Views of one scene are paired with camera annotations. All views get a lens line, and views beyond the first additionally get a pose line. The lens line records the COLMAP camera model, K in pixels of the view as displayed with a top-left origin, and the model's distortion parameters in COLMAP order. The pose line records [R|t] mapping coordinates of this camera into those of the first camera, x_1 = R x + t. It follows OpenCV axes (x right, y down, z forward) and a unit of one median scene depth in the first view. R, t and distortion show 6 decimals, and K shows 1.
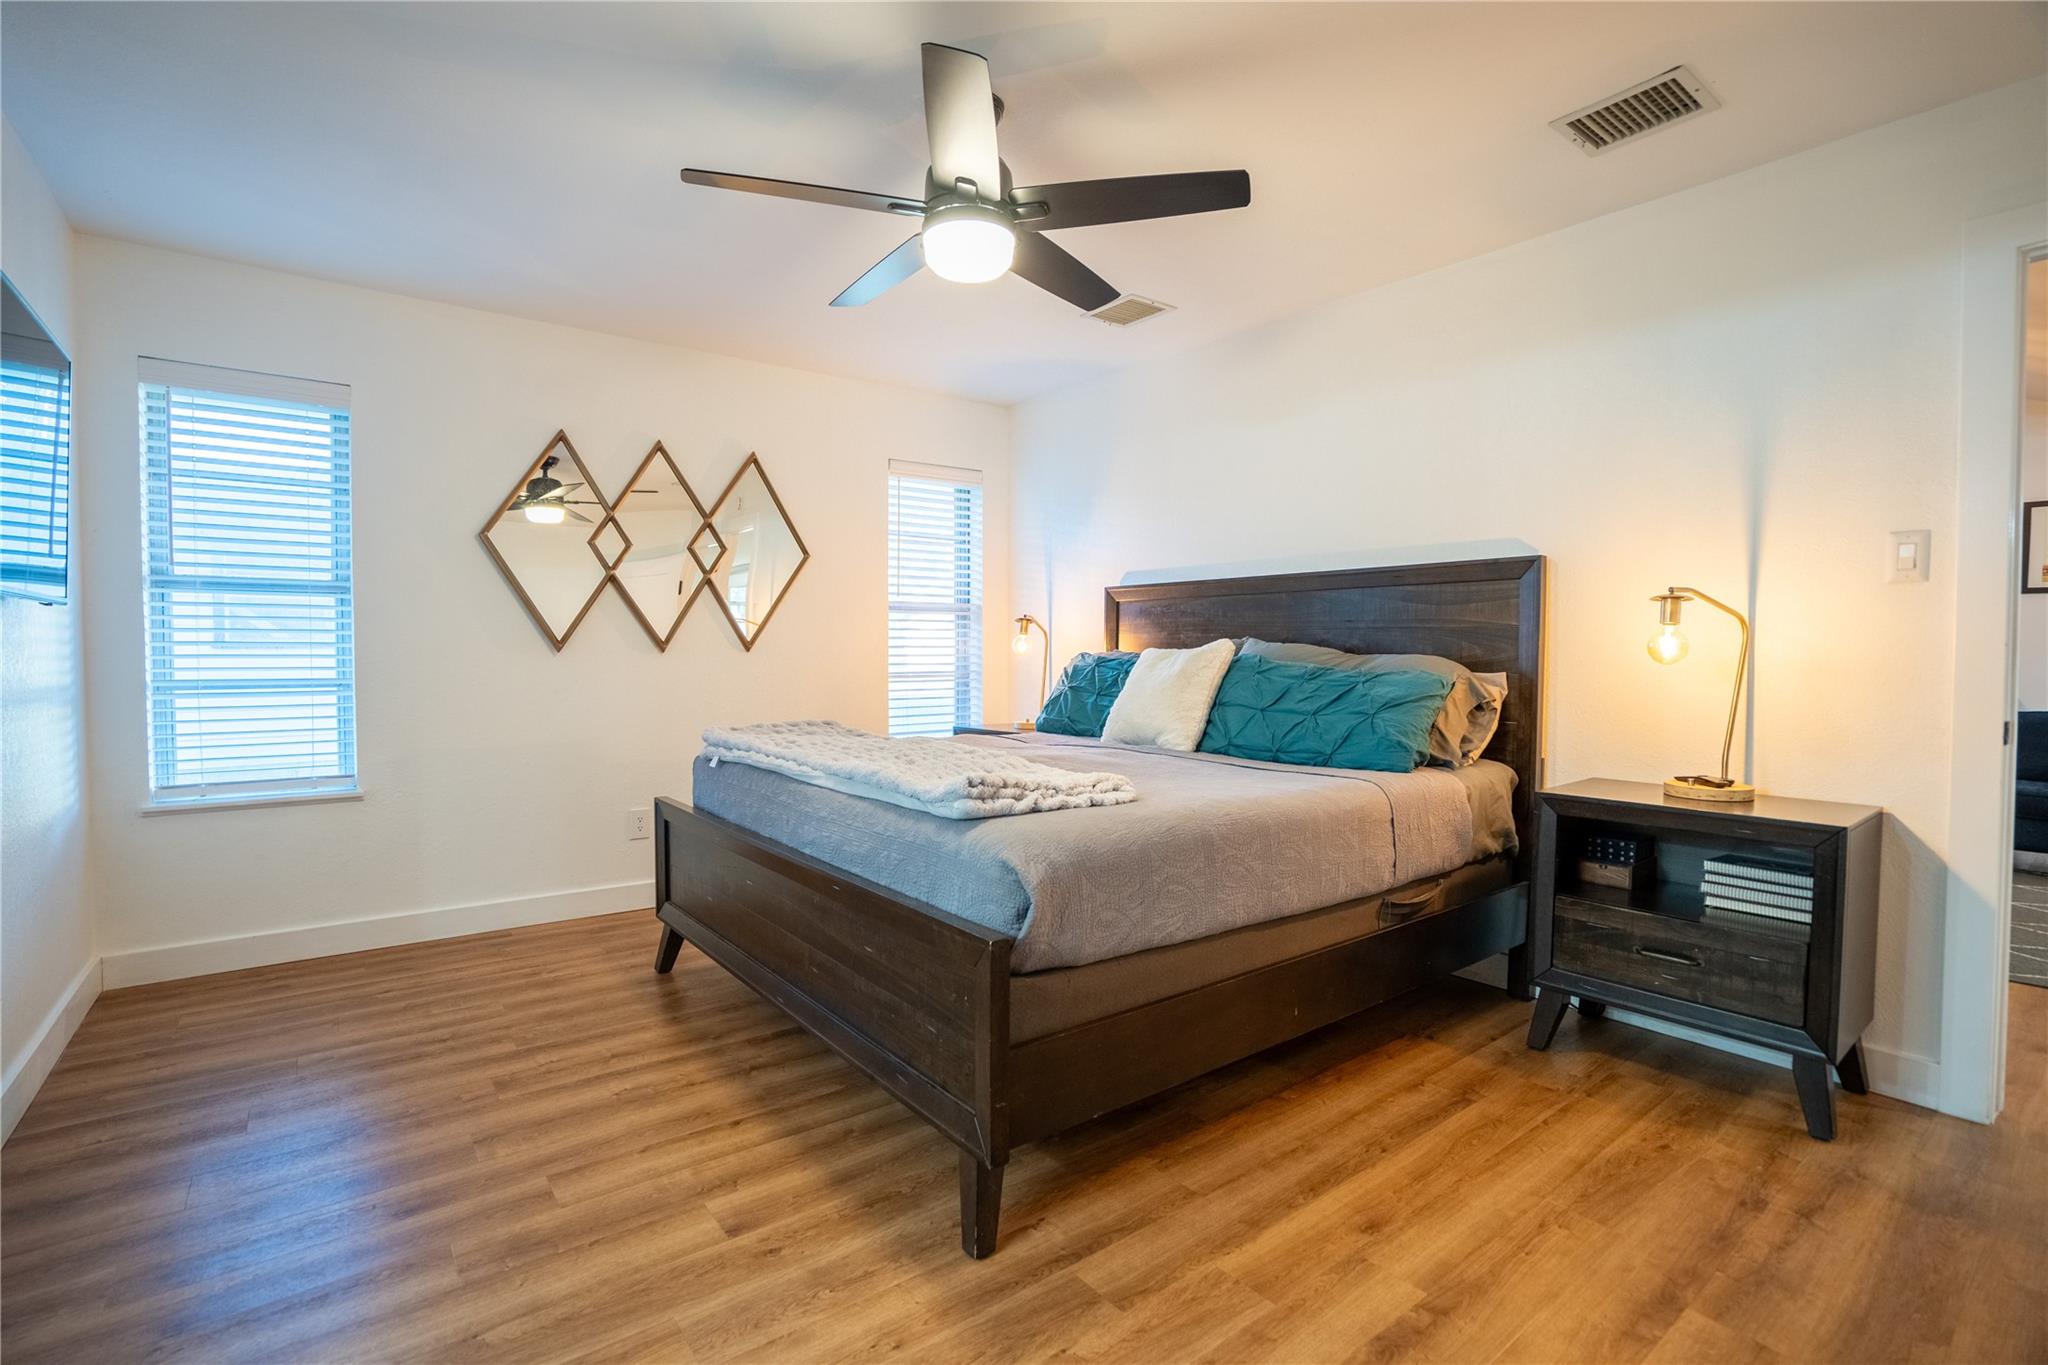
lens RADIAL K [[958.6, 0, 1019.0], [0, 958.6, 679.8], [0, 0, 1]] dist [-0.048422, 0.017239]
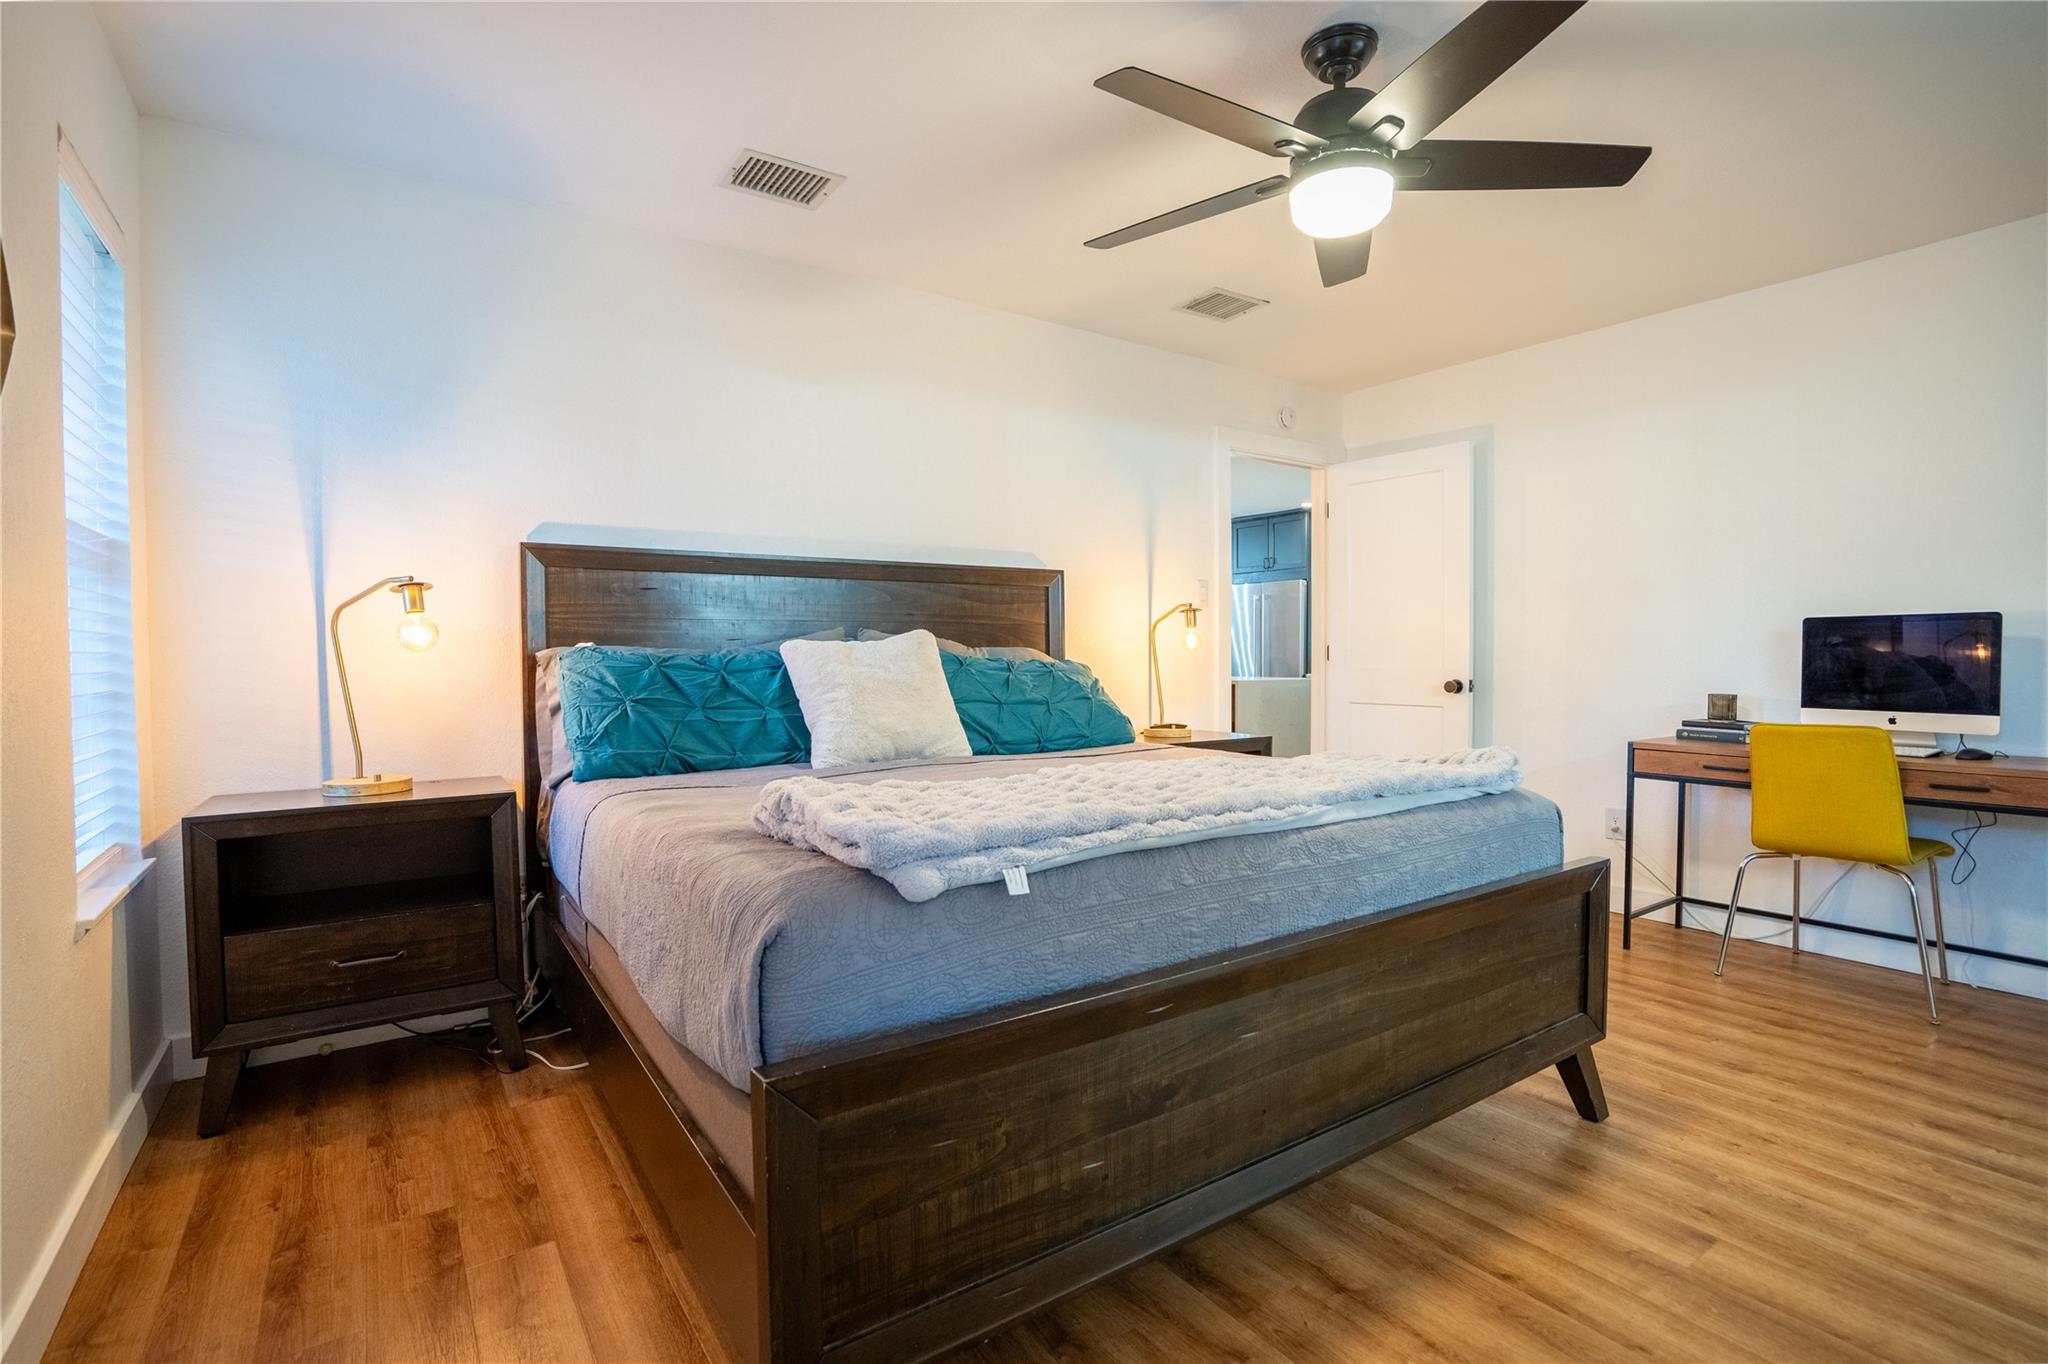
lens RADIAL K [[958.6, 0, 1031.2], [0, 958.6, 683.7], [0, 0, 1]] dist [-0.048422, 0.017239]
pose [[0.044635, -0.030874, 0.998526, -0.962605], [0.035469, 0.998941, 0.029301, -0.021281], [-0.998374, 0.034109, 0.045683, 1.240847]]
